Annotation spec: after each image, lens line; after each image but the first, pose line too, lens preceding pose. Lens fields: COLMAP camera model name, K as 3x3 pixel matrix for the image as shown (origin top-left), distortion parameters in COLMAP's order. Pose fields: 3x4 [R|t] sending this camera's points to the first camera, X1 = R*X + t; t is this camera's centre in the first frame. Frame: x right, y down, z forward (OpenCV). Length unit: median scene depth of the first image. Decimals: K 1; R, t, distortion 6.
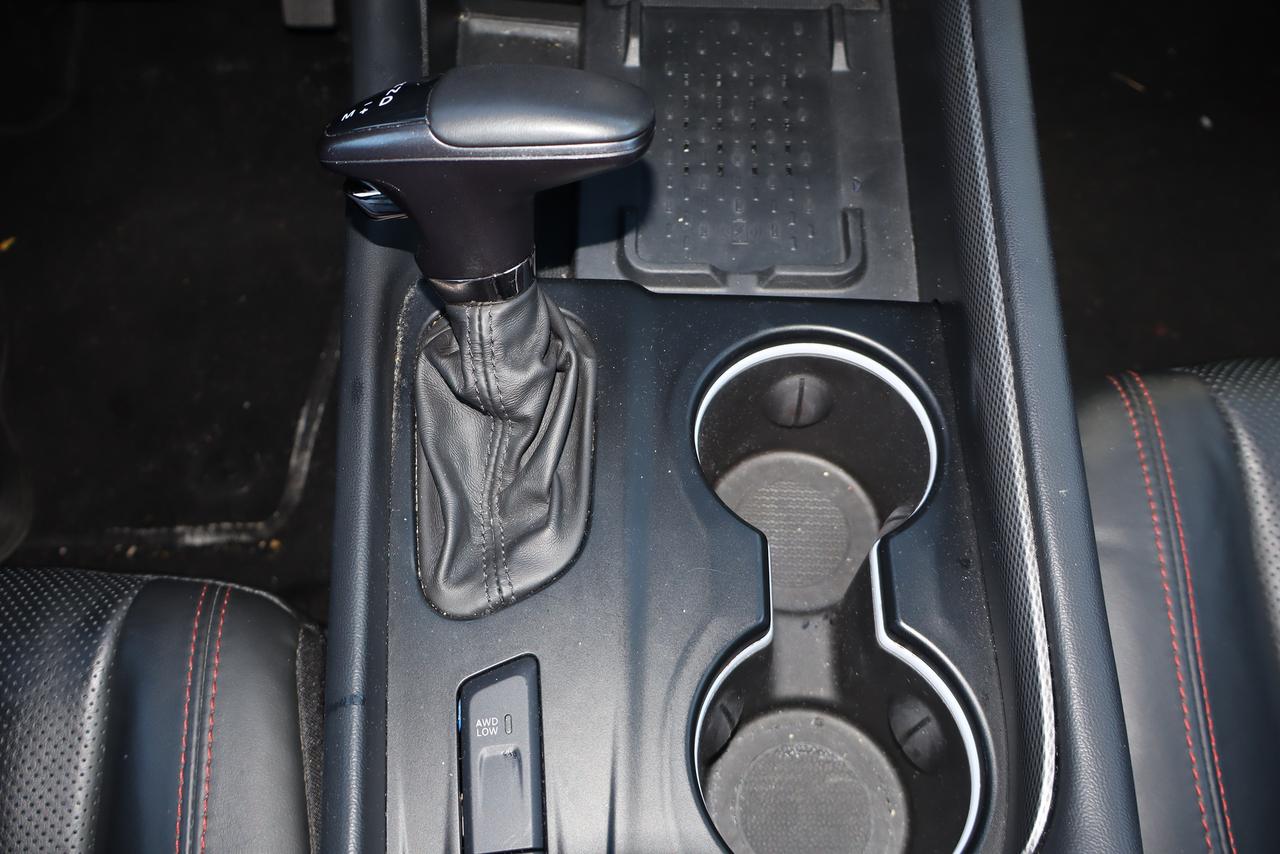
lens RADIAL K [[1049.9, 0, 633.2], [0, 1049.9, 418.8], [0, 0, 1]] dist [-0.002844, -0.017113]
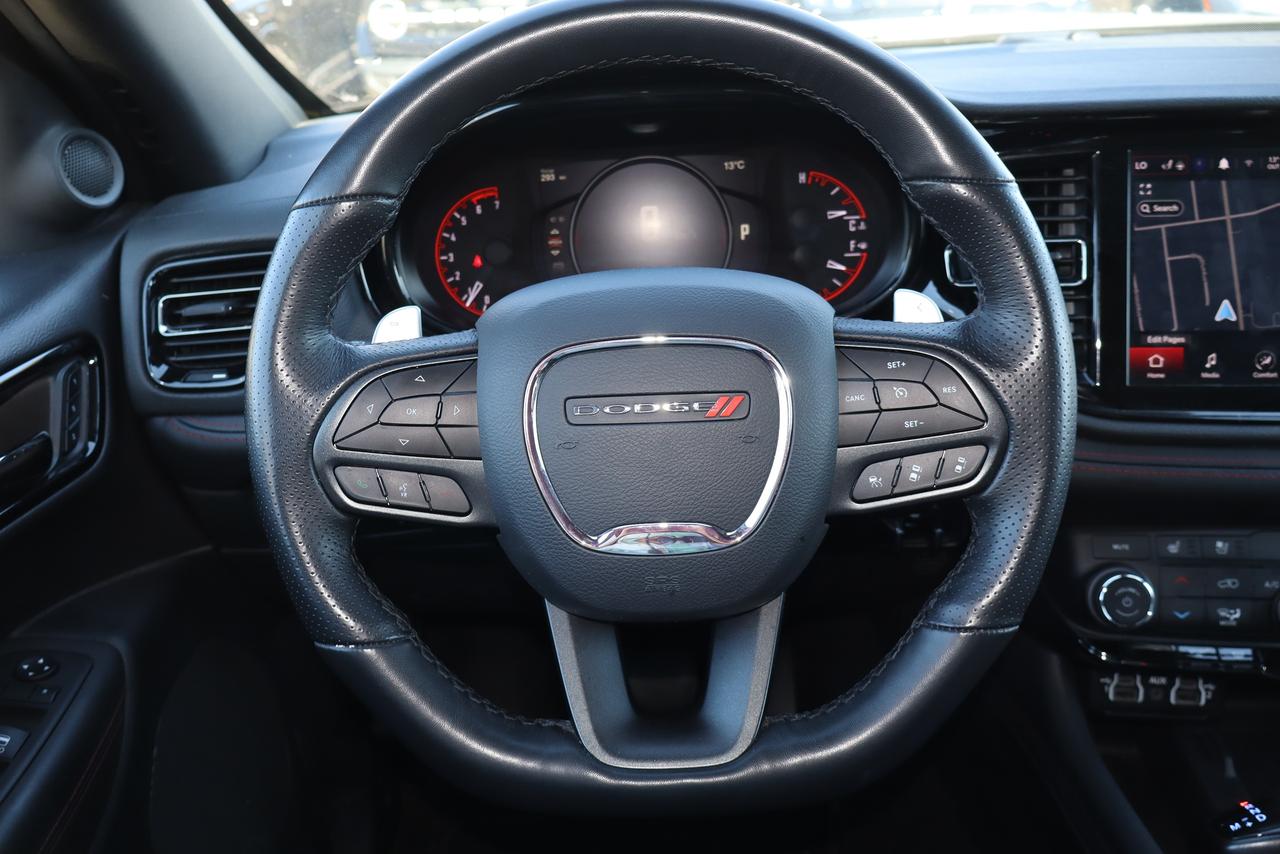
lens RADIAL K [[1049.9, 0, 640.0], [0, 1049.9, 431.8], [0, 0, 1]] dist [-0.002844, -0.017113]
pose [[0.998321, -0.045473, -0.035874, -0.803988], [0.017232, 0.824510, -0.565584, 0.091708], [0.055297, 0.564017, 0.823910, -0.579412]]
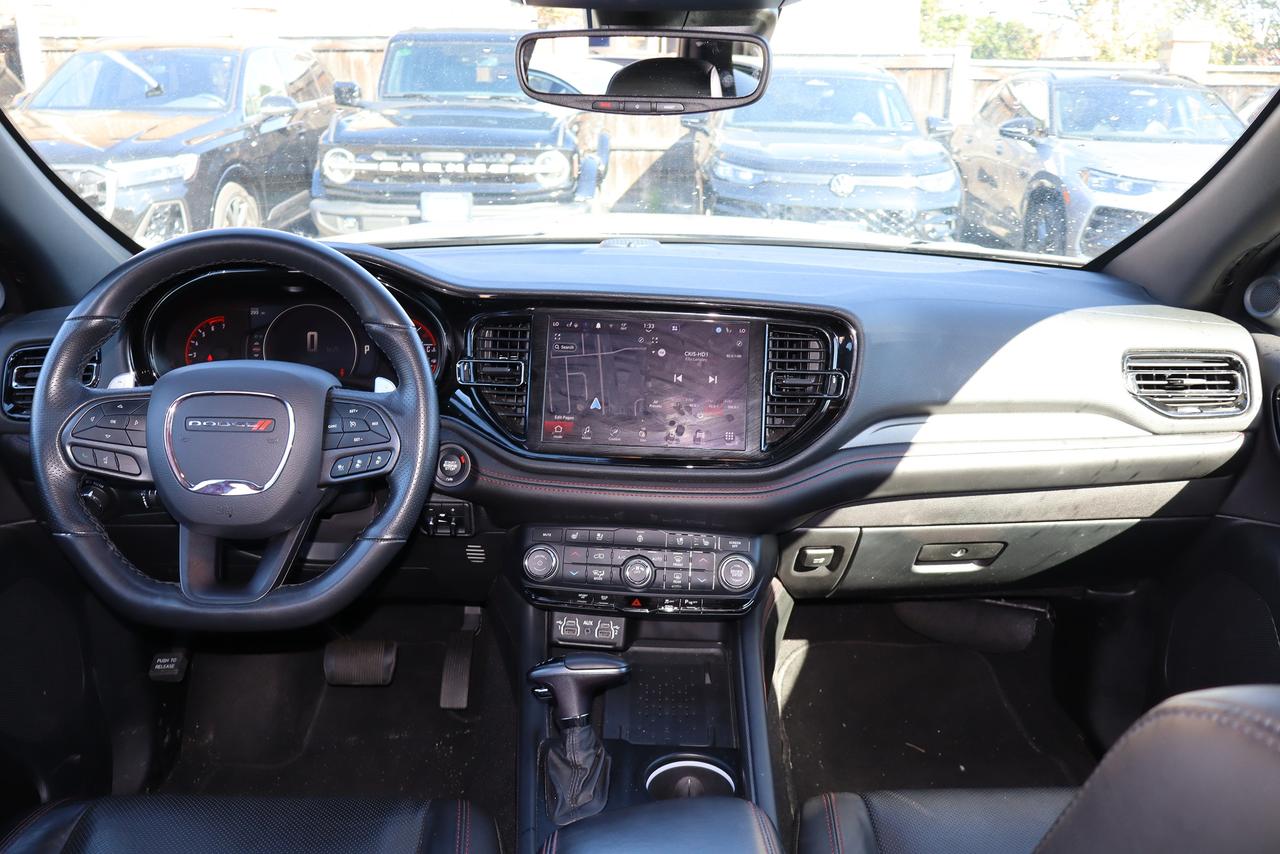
lens RADIAL K [[1049.9, 0, 638.3], [0, 1049.9, 430.3], [0, 0, 1]] dist [-0.002844, -0.017113]
pose [[0.999994, 0.003442, 0.000840, 0.026393], [-0.001997, 0.743388, -0.668858, 0.944898], [-0.002927, 0.668852, 0.743390, -1.340232]]
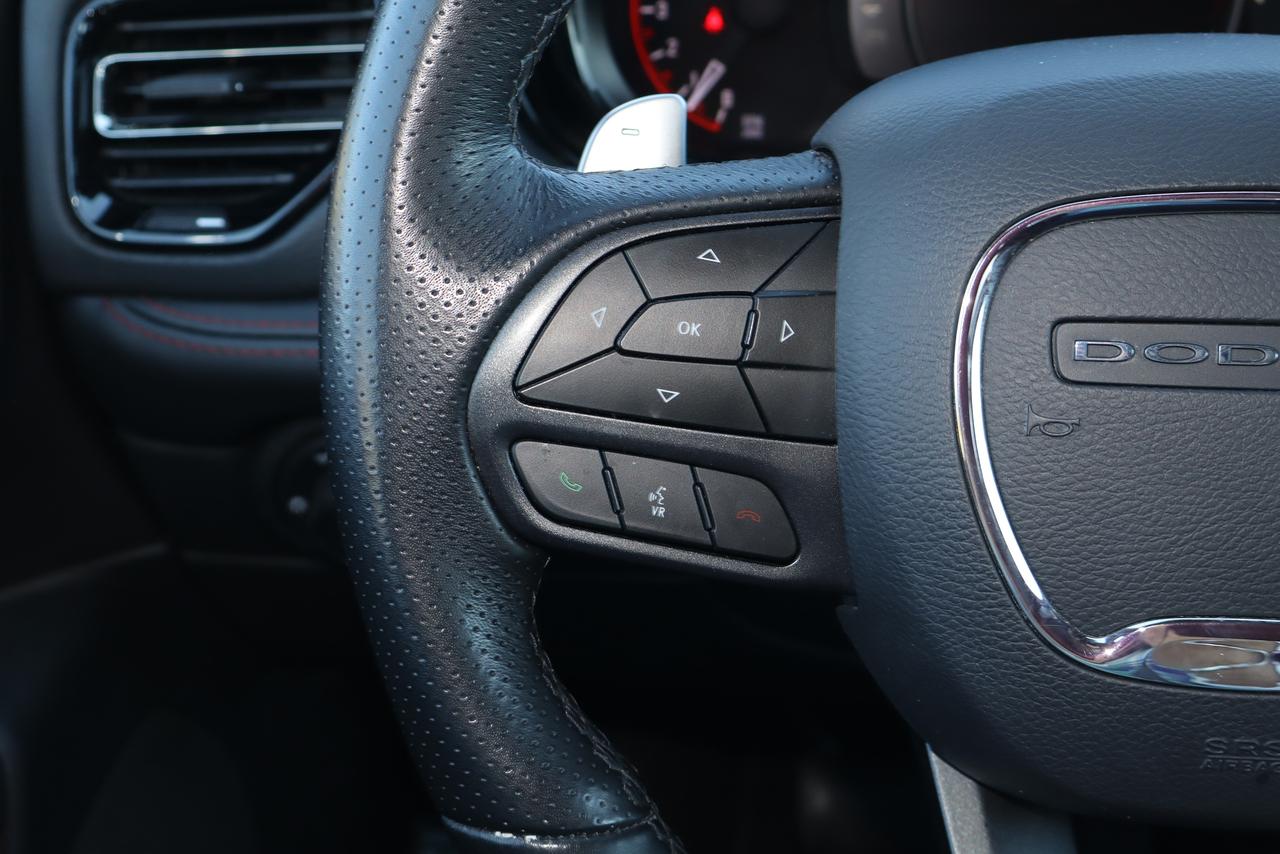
lens RADIAL K [[1651.6, 0, 634.5], [0, 1651.6, 431.1], [0, 0, 1]] dist [0.016871, 0.000000]
pose [[0.995034, 0.018905, -0.097724, -1.028518], [-0.067029, 0.853072, -0.517471, -0.107053], [0.073583, 0.521451, 0.850103, -0.335641]]
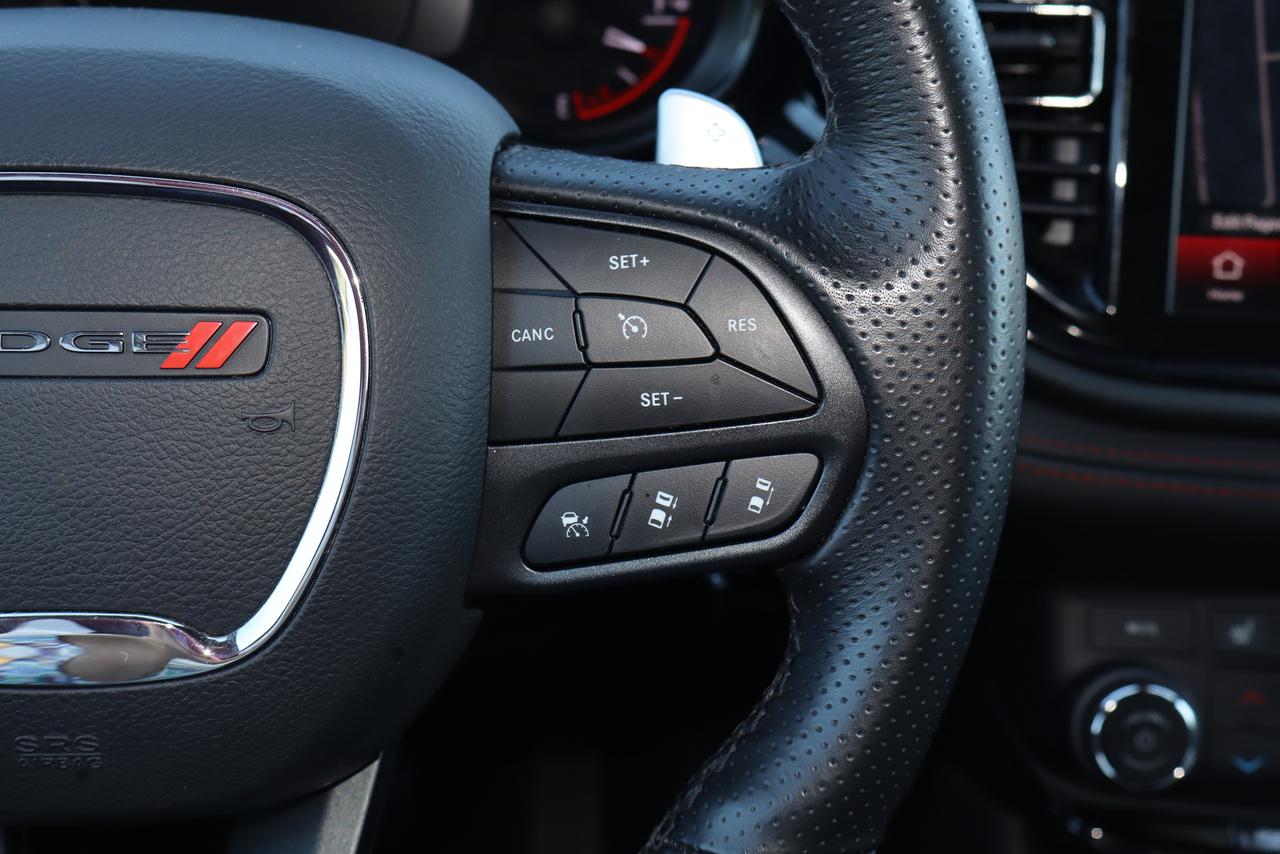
lens RADIAL K [[1651.6, 0, 643.3], [0, 1651.6, 432.4], [0, 0, 1]] dist [0.016871, 0.000000]
pose [[0.998346, -0.009800, 0.056653, -0.611978], [0.037122, 0.862323, -0.504996, -0.131226], [-0.043904, 0.506263, 0.861261, -0.313291]]
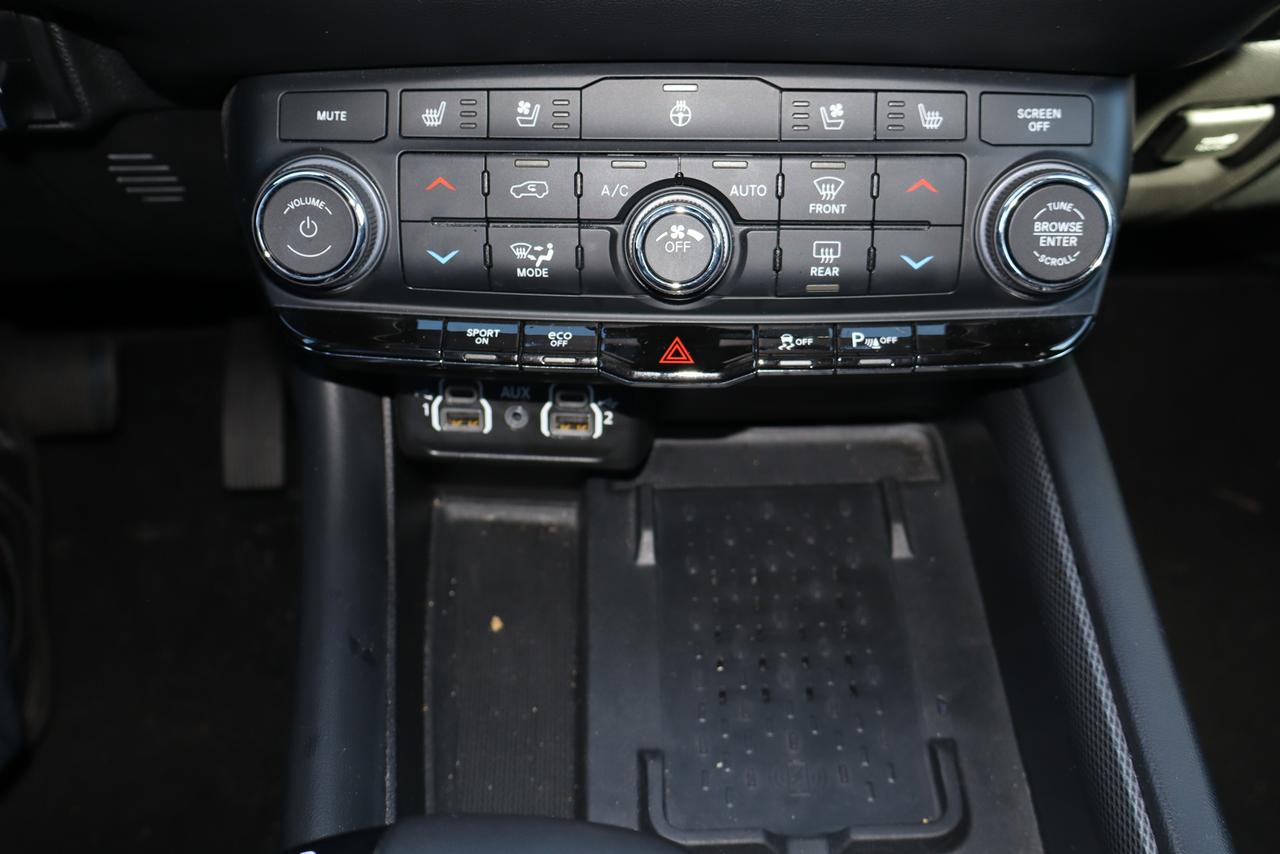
lens RADIAL K [[1309.6, 0, 629.8], [0, 1309.6, 429.7], [0, 0, 1]] dist [0.003483, 0.000000]
pose [[0.998872, -0.047368, -0.003273, -0.005405], [0.043262, 0.936366, -0.348350, -0.085640], [0.019566, 0.347816, 0.937359, 0.014682]]
